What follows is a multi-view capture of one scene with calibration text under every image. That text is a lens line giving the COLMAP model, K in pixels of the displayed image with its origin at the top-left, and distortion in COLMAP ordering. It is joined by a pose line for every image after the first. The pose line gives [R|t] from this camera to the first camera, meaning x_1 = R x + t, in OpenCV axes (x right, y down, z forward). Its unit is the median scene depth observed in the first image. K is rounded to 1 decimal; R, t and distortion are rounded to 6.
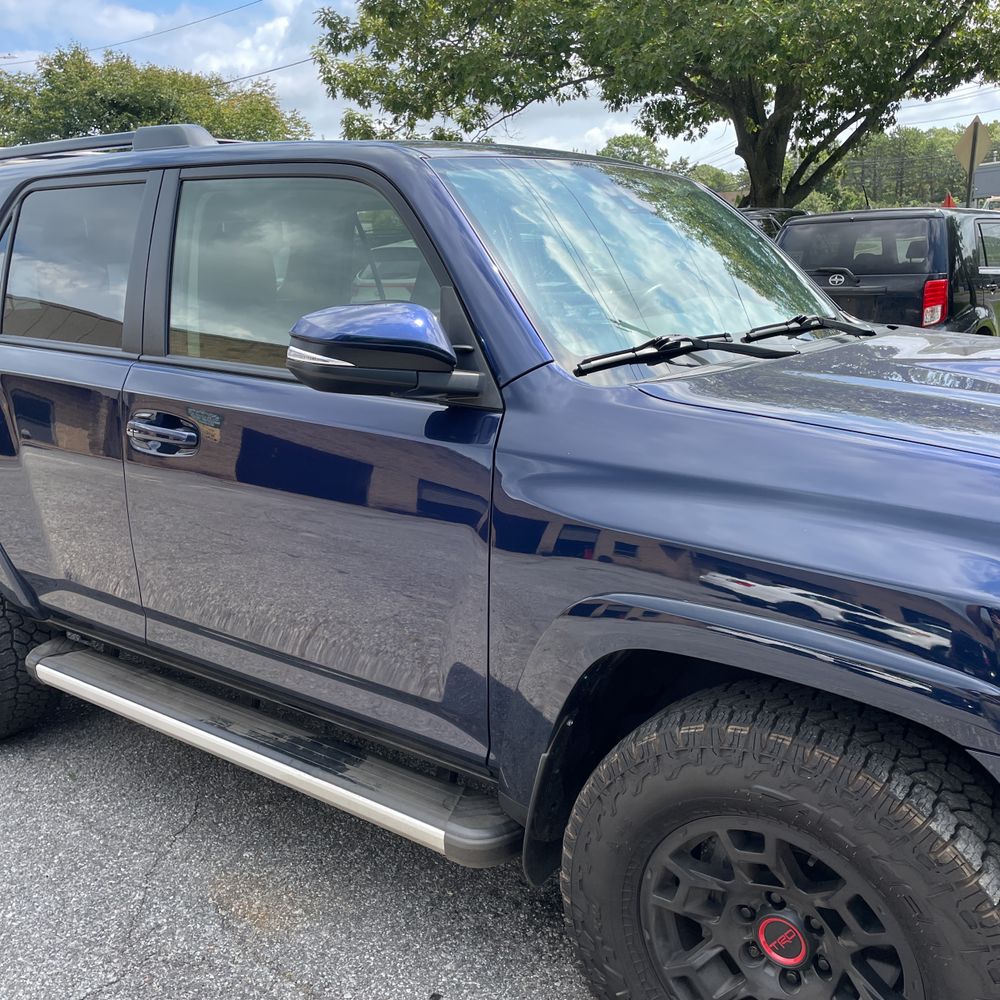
lens RADIAL K [[1022.9, 0, 500.6], [0, 1022.9, 502.9], [0, 0, 1]] dist [0.042089, 0.000000]
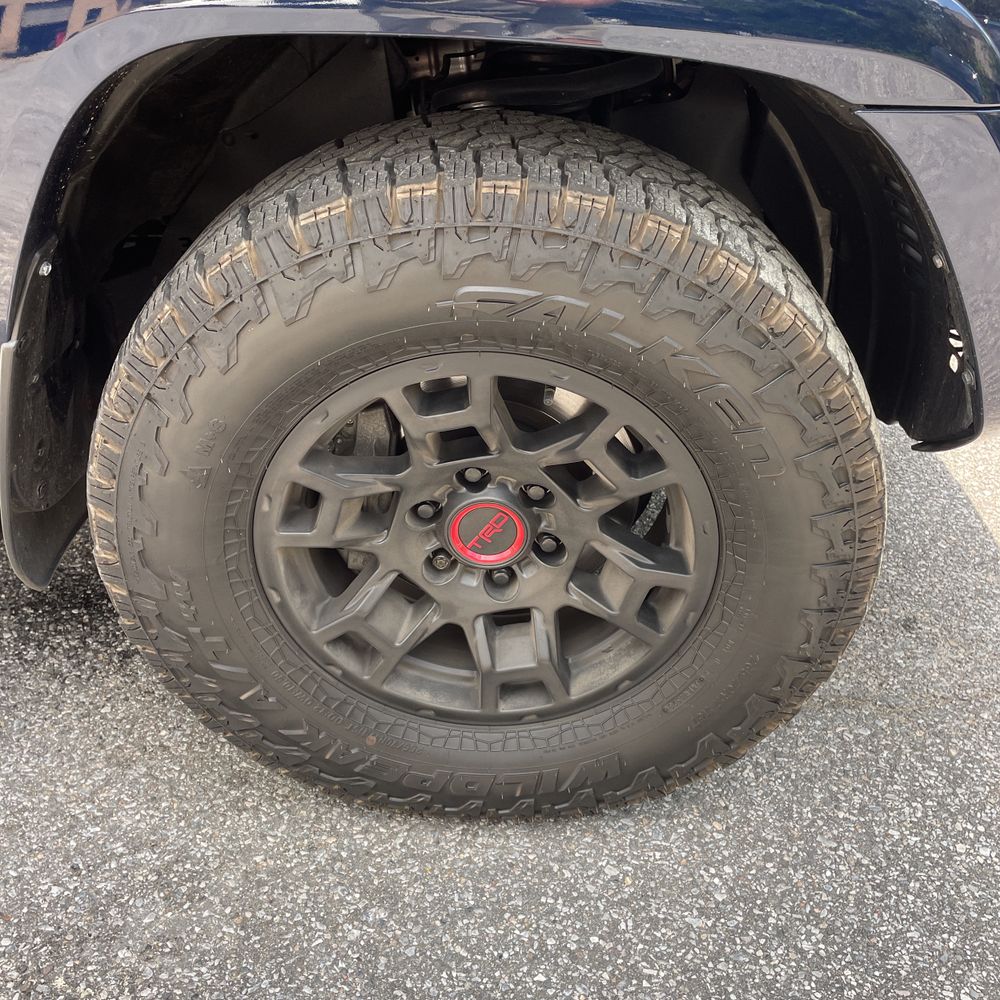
lens RADIAL K [[1022.9, 0, 501.7], [0, 1022.9, 498.0], [0, 0, 1]] dist [0.042089, 0.000000]
pose [[0.813833, -0.290615, 0.503209, -0.036603], [0.097516, 0.921981, 0.374755, 0.160474], [-0.572859, -0.255917, 0.778678, 0.491882]]
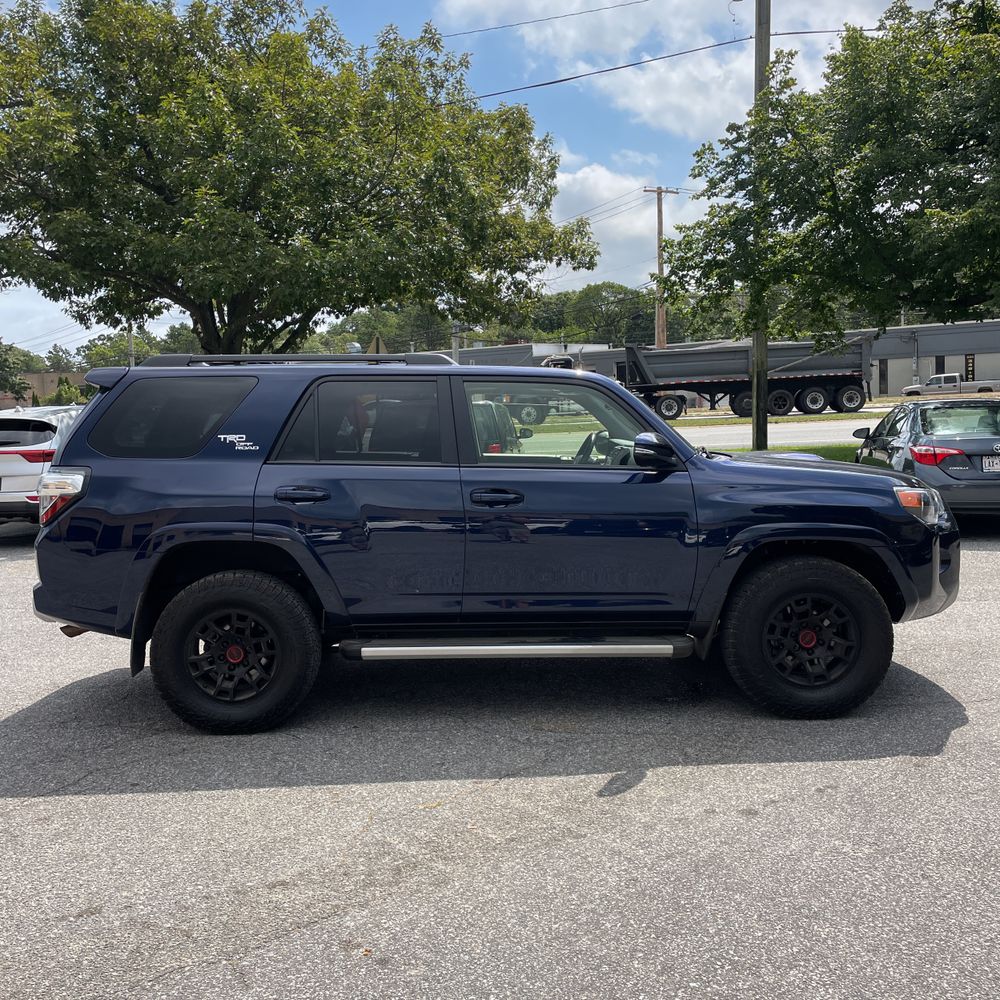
lens RADIAL K [[1029.9, 0, 504.4], [0, 1029.9, 494.8], [0, 0, 1]] dist [0.087303, 0.000000]
pose [[0.795411, -0.031501, 0.605251, -2.199055], [0.141263, 0.980779, -0.134599, 0.290696], [-0.589378, 0.192561, 0.784572, -0.909340]]
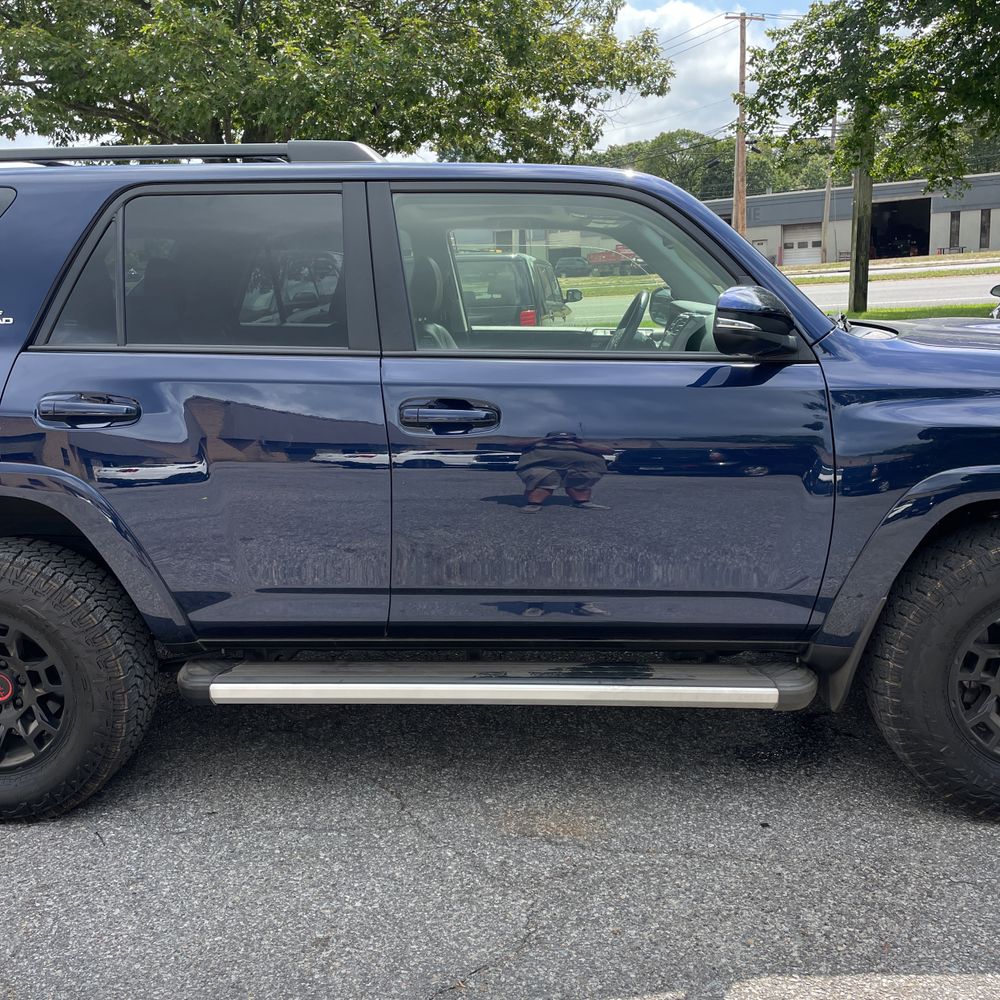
lens RADIAL K [[1022.9, 0, 496.1], [0, 1022.9, 500.9], [0, 0, 1]] dist [0.042089, 0.000000]
pose [[0.838079, -0.109088, 0.534531, -1.226787], [0.135406, 0.990739, -0.010109, 0.055964], [-0.528478, 0.080851, 0.845088, 0.068732]]
